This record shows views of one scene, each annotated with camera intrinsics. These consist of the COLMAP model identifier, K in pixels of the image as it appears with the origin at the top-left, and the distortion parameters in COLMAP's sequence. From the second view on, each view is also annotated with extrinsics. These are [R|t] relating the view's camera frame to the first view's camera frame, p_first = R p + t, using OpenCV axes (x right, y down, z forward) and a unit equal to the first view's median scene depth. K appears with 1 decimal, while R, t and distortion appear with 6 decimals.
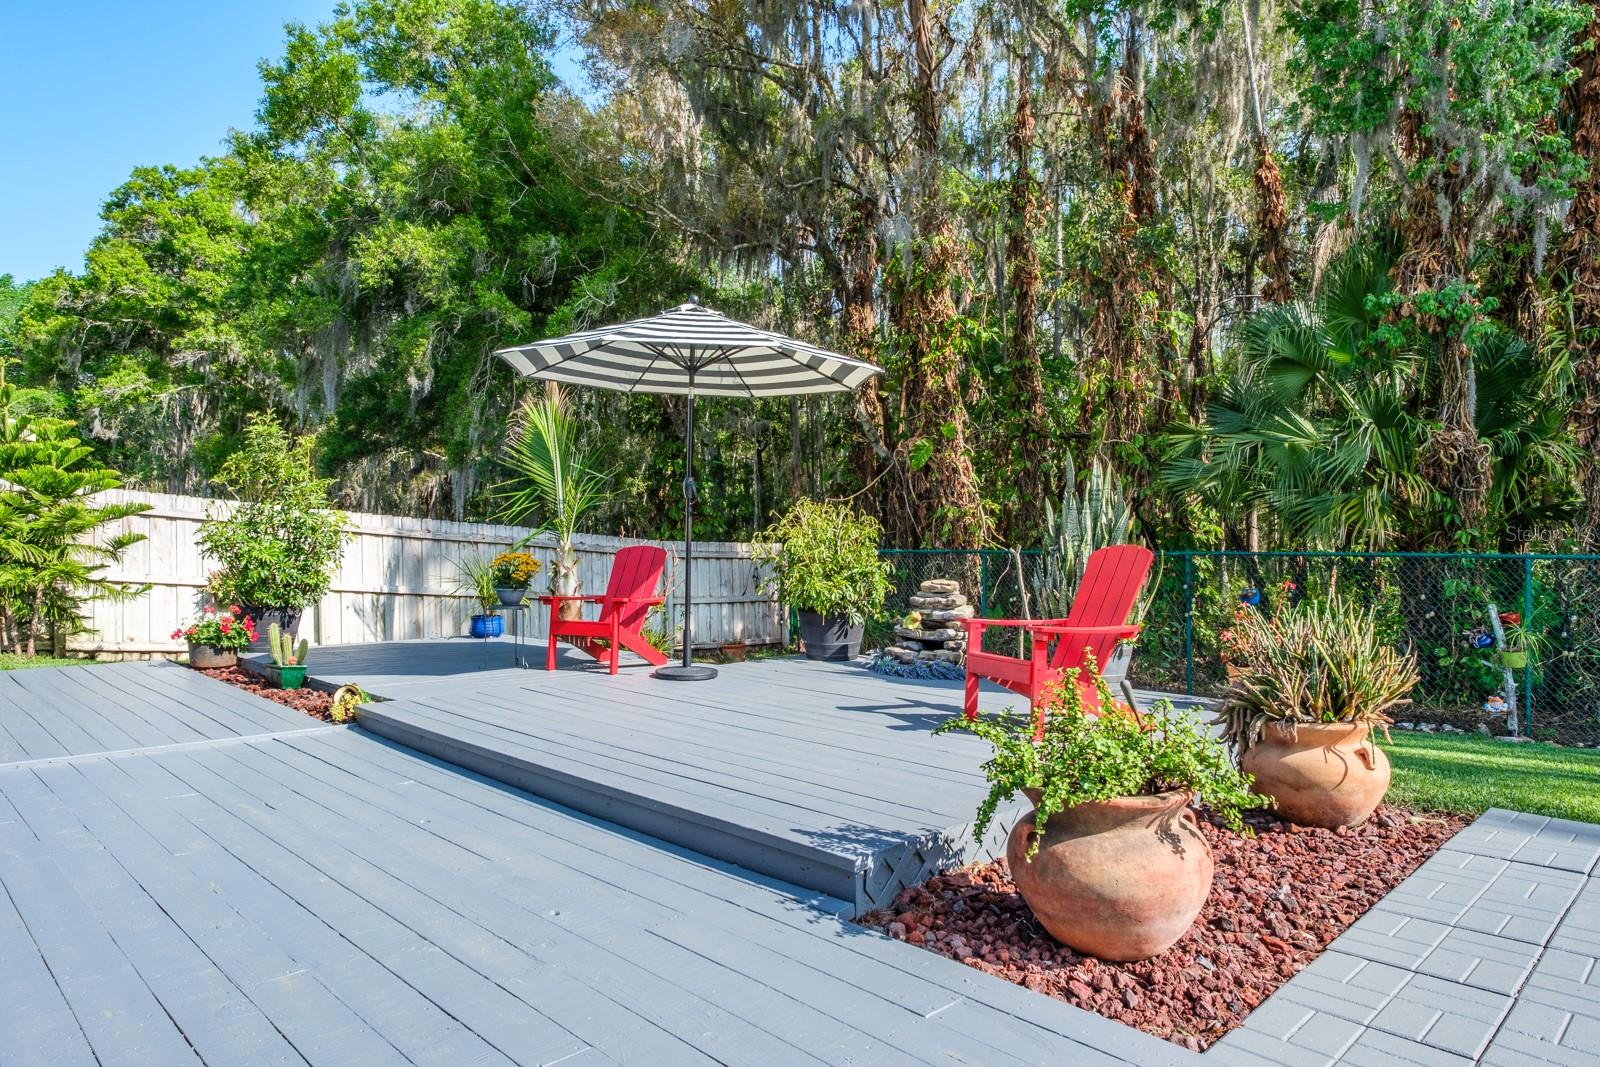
lens RADIAL K [[989.8, 0, 791.3], [0, 989.8, 535.6], [0, 0, 1]] dist [-0.010498, 0.005738]
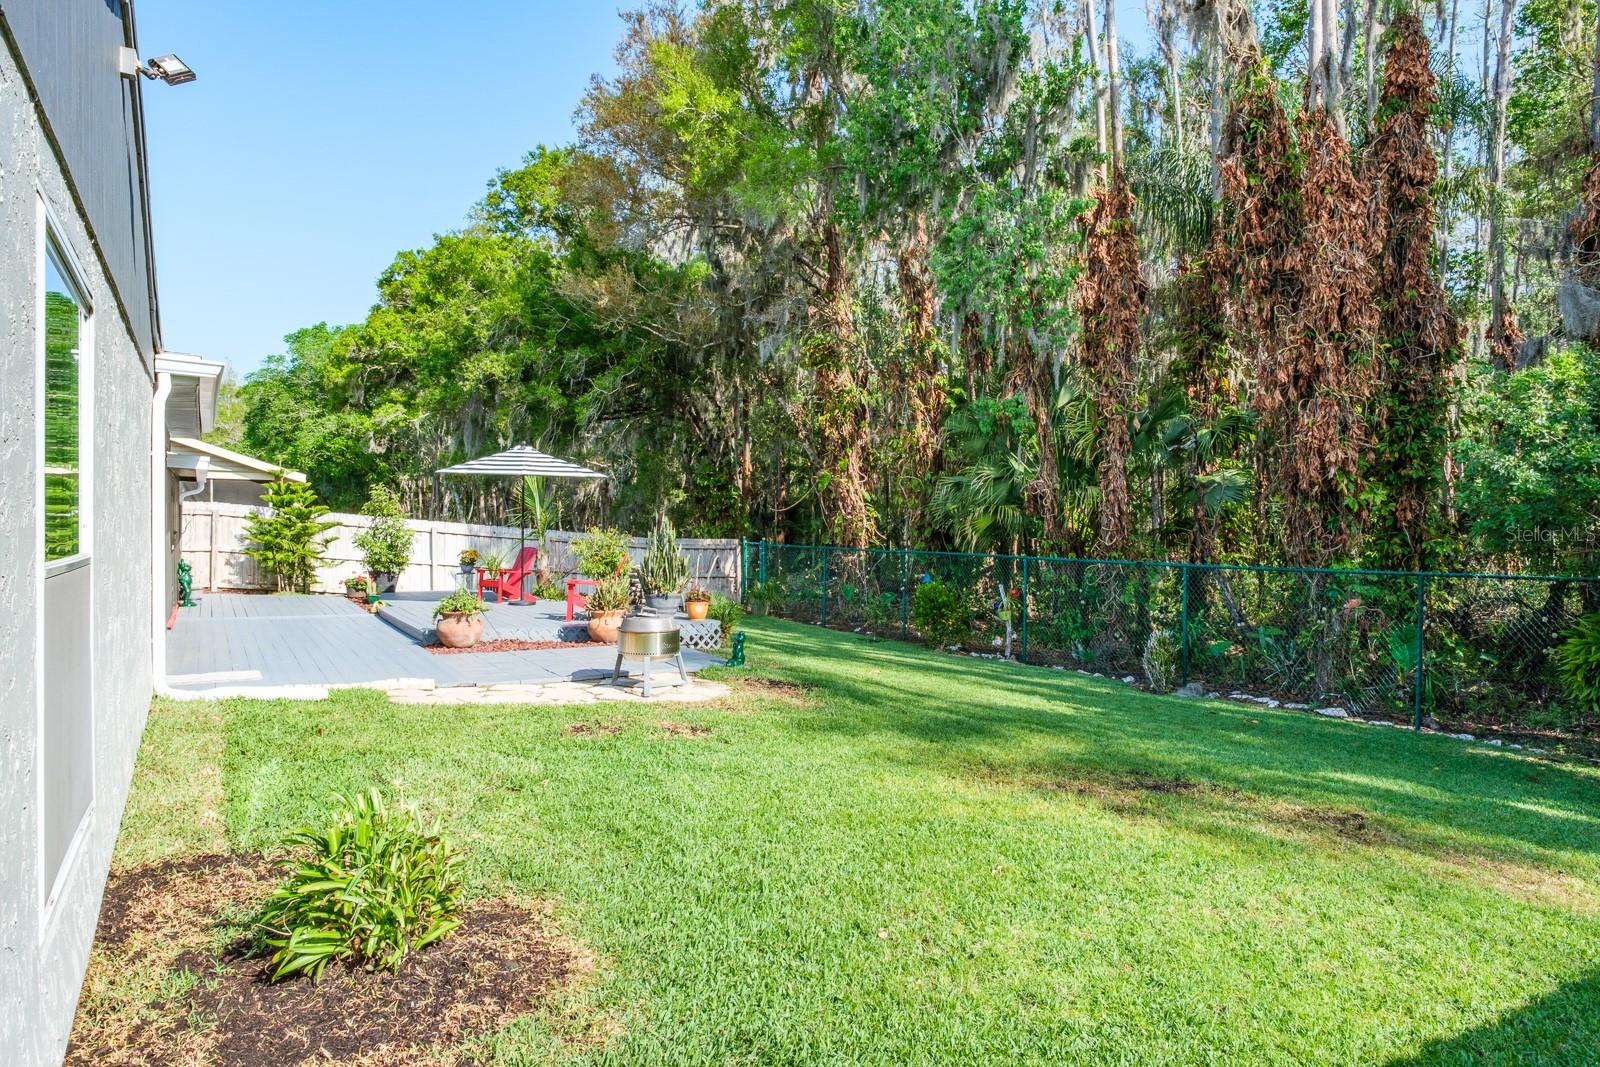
lens RADIAL K [[989.8, 0, 794.2], [0, 989.8, 537.6], [0, 0, 1]] dist [-0.010498, 0.005738]
pose [[0.971032, 0.012075, -0.238643, 0.679533], [-0.006804, 0.999715, 0.022901, -0.046546], [0.238852, -0.020614, 0.970837, -0.701641]]
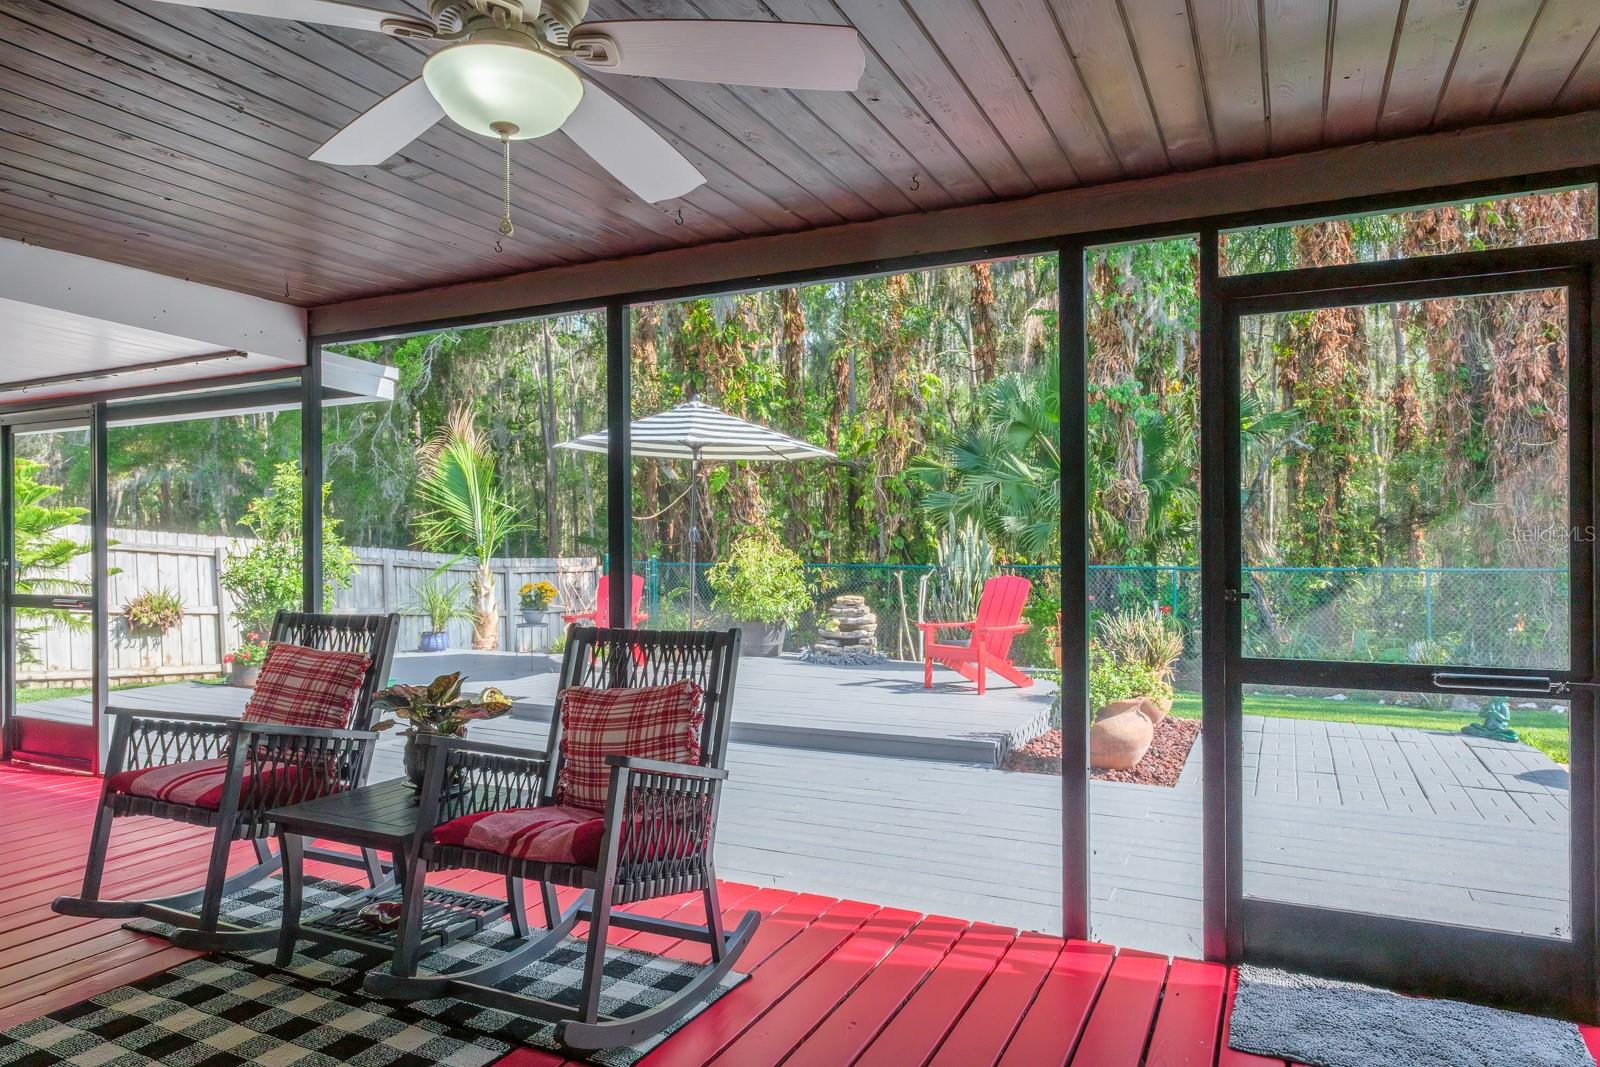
lens RADIAL K [[989.8, 0, 806.2], [0, 989.8, 531.8], [0, 0, 1]] dist [-0.010498, 0.005738]
pose [[0.944357, -0.002568, 0.328911, -0.256756], [0.003575, 0.999991, -0.002456, -0.029996], [-0.328902, 0.003496, 0.944358, -0.219452]]
